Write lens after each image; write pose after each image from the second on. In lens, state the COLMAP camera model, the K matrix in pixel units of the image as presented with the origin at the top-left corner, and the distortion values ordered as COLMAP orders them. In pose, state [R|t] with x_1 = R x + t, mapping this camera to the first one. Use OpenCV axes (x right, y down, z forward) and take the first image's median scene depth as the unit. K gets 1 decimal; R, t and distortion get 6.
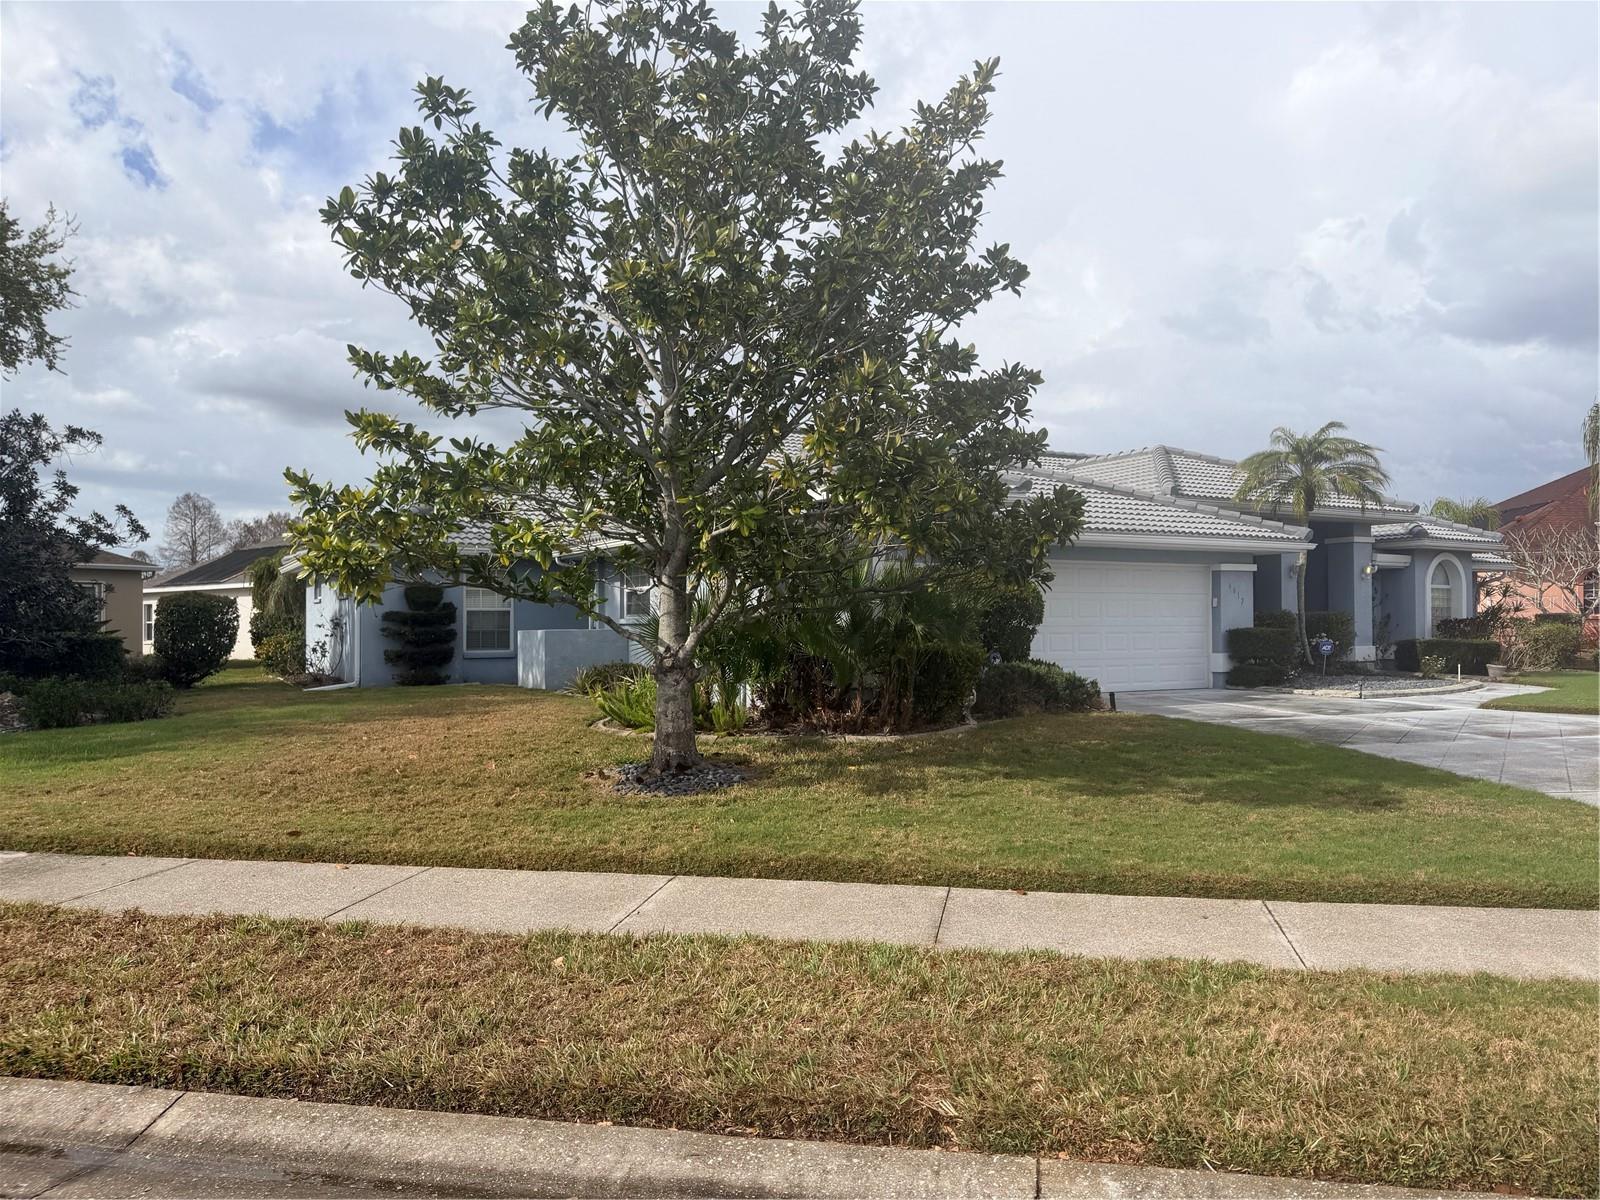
lens RADIAL K [[1141.9, 0, 808.4], [0, 1141.9, 594.0], [0, 0, 1]] dist [0.050708, -0.038249]
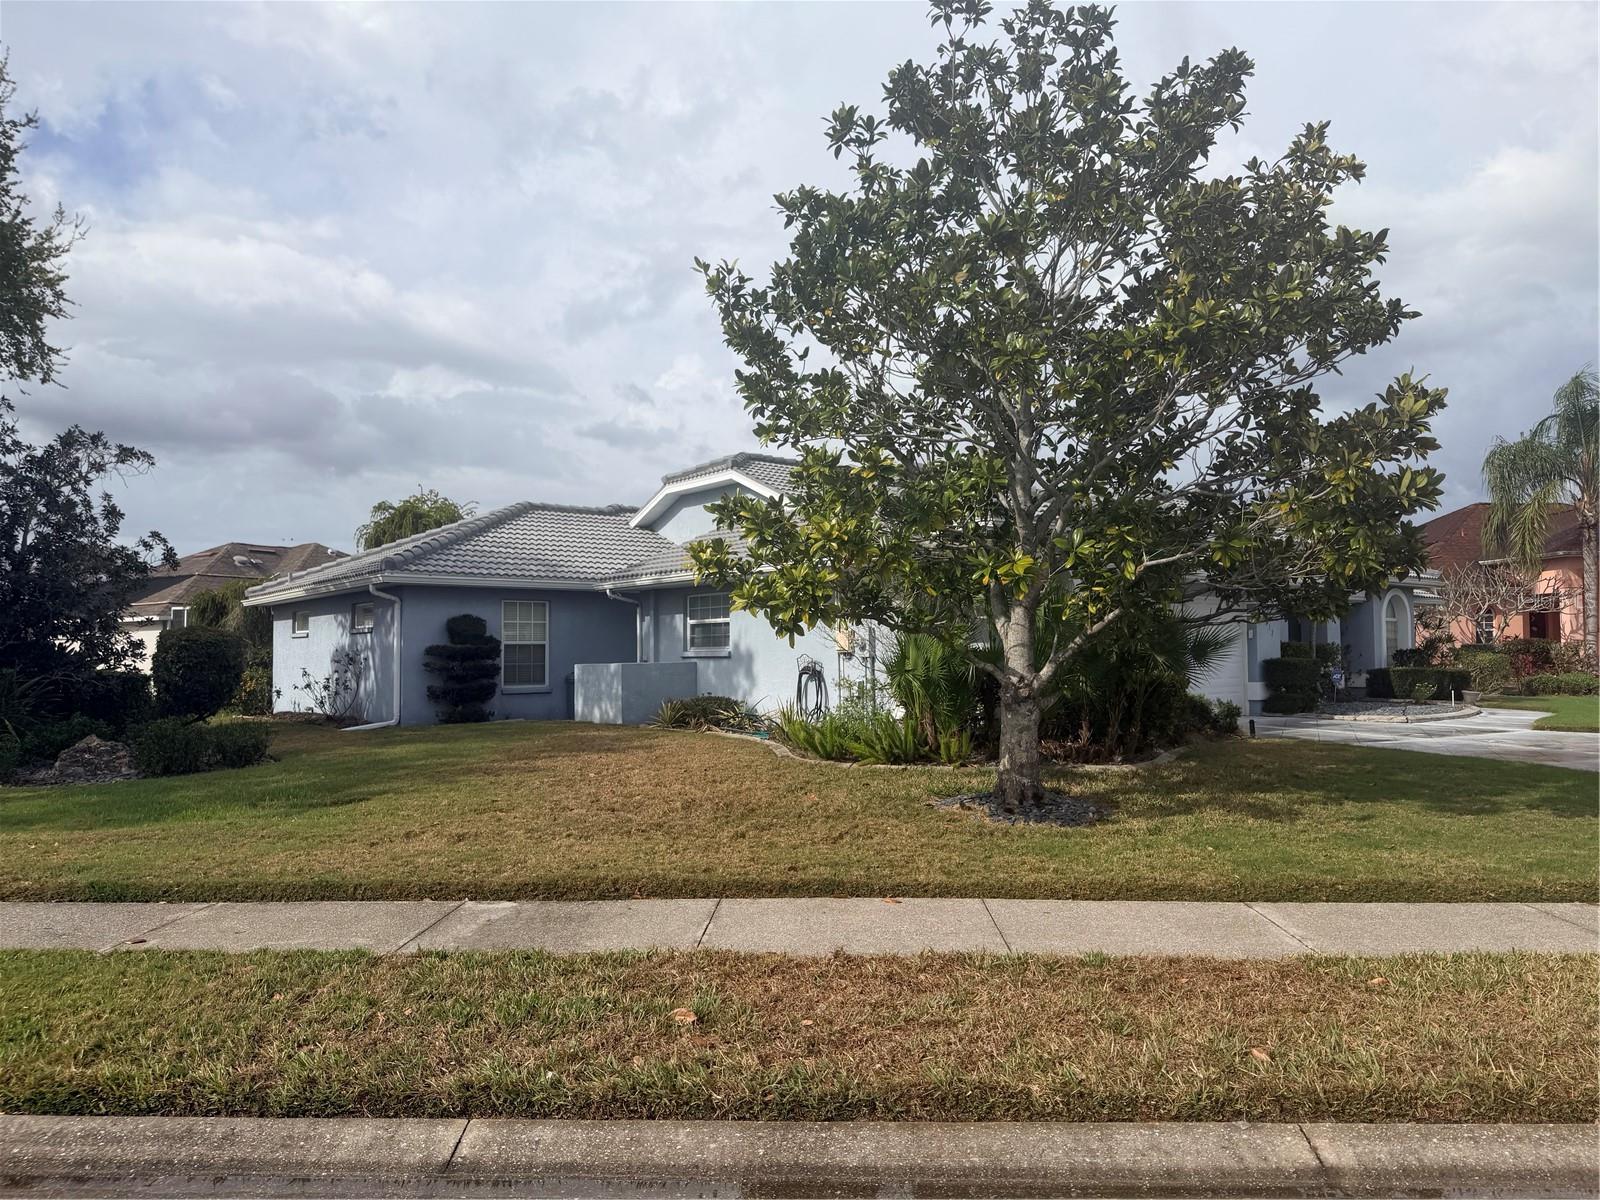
lens RADIAL K [[1141.9, 0, 800.4], [0, 1141.9, 594.6], [0, 0, 1]] dist [0.050708, -0.038249]
pose [[0.989531, 0.002662, 0.144294, -0.207083], [0.001540, 0.999578, -0.029006, 0.001206], [-0.144310, 0.028925, 0.989110, 0.013255]]
